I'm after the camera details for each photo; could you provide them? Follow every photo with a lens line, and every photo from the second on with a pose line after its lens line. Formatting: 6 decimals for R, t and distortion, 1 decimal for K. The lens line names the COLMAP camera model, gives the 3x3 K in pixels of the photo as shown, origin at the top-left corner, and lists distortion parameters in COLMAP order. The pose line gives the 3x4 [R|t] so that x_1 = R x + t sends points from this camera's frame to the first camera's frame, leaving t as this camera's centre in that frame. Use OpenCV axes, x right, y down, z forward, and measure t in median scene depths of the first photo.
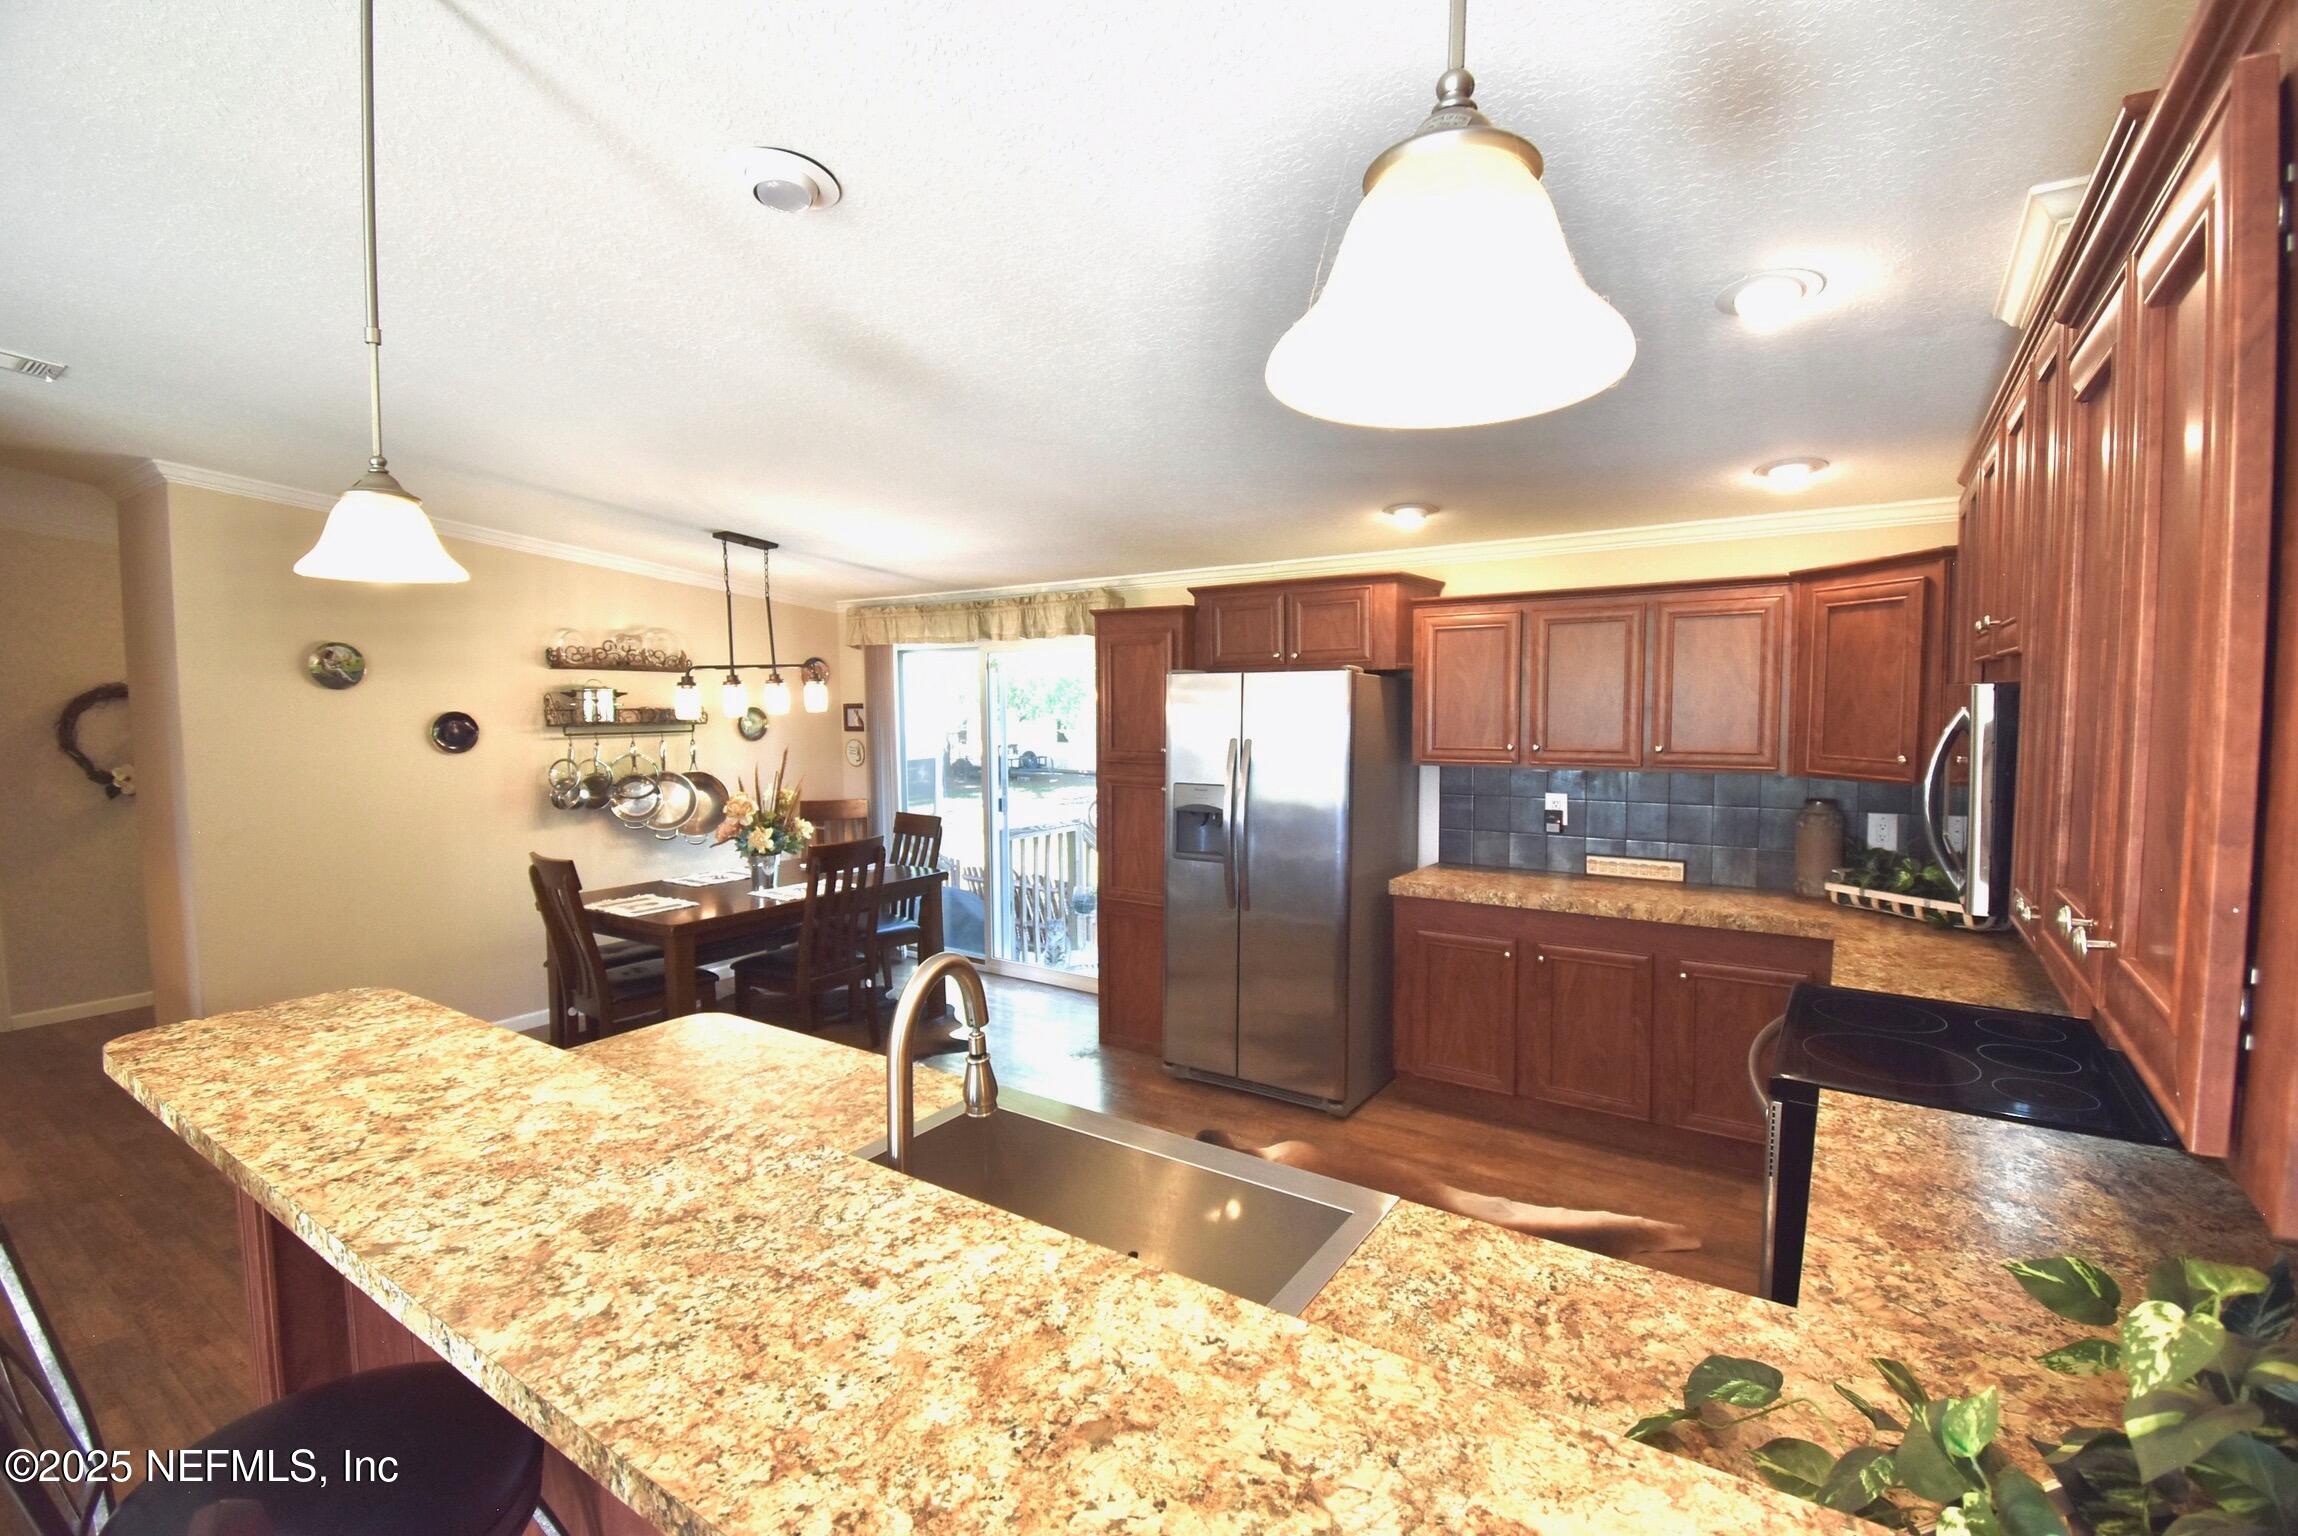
lens RADIAL K [[1019.9, 0, 1161.8], [0, 1019.9, 766.3], [0, 0, 1]] dist [0.022234, -0.026634]
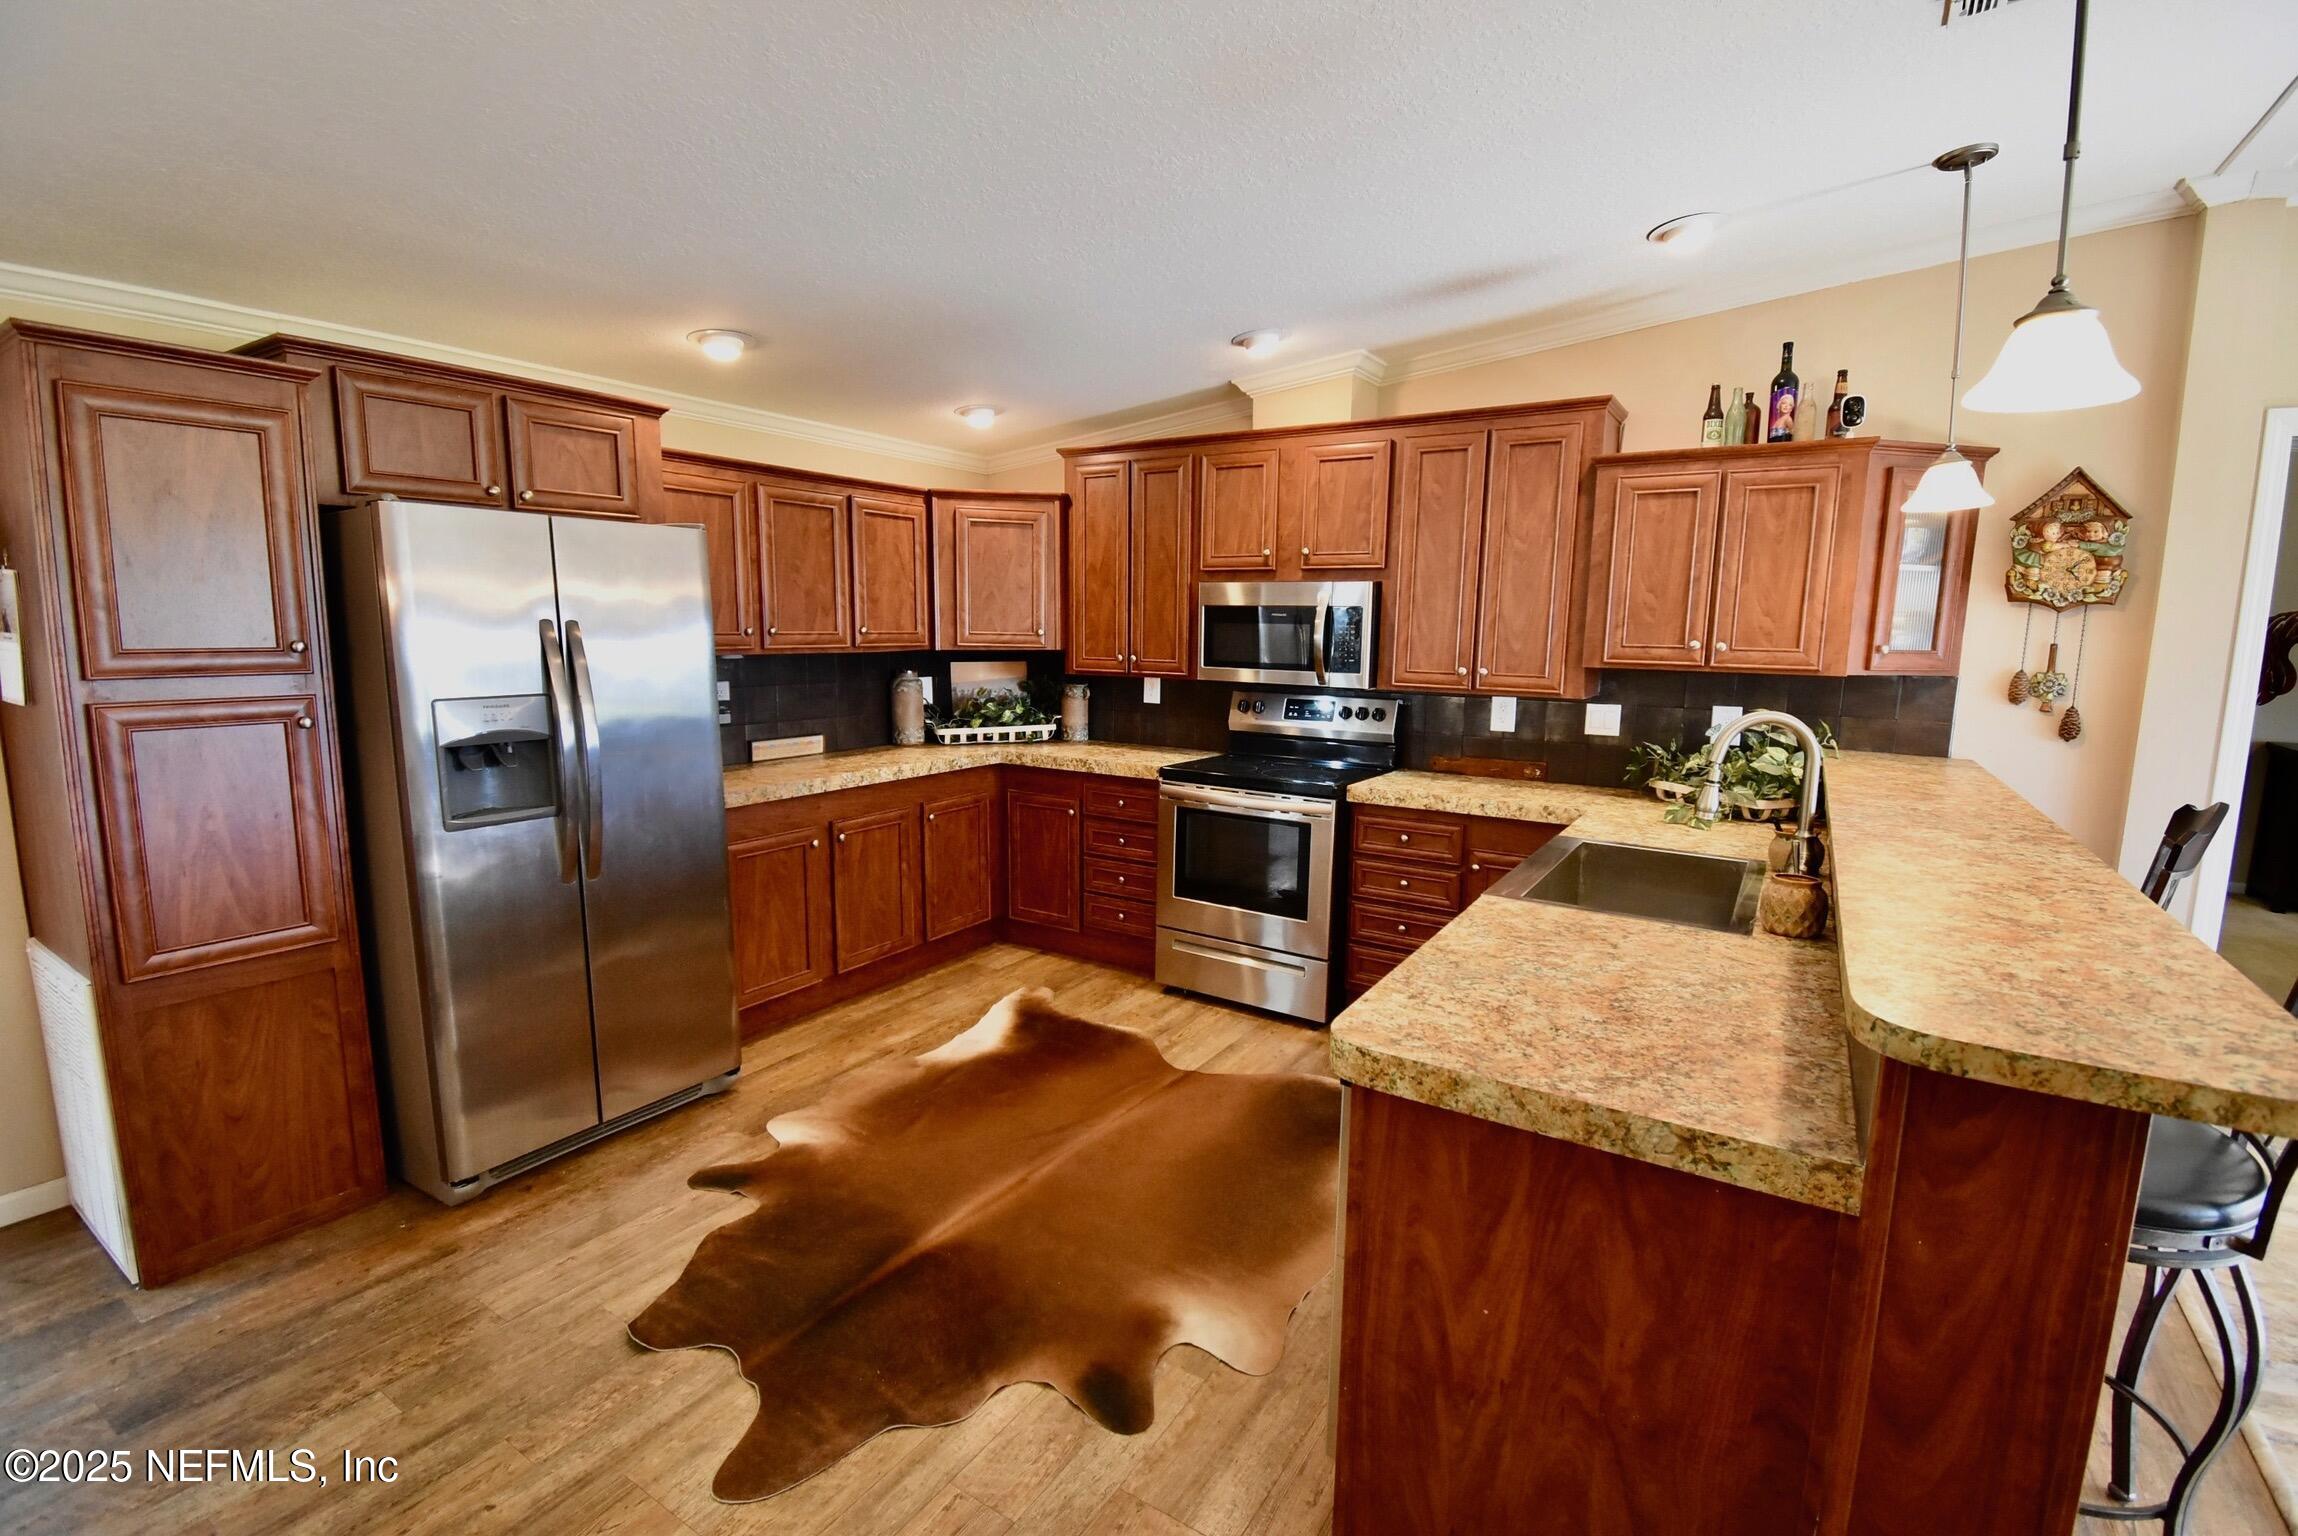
lens RADIAL K [[1019.9, 0, 1161.8], [0, 1019.9, 766.3], [0, 0, 1]] dist [0.022234, -0.026634]
pose [[-0.033126, -0.132761, 0.990594, -0.707972], [0.052524, 0.989537, 0.134376, -0.003844], [-0.998070, 0.056482, -0.025806, 0.766523]]
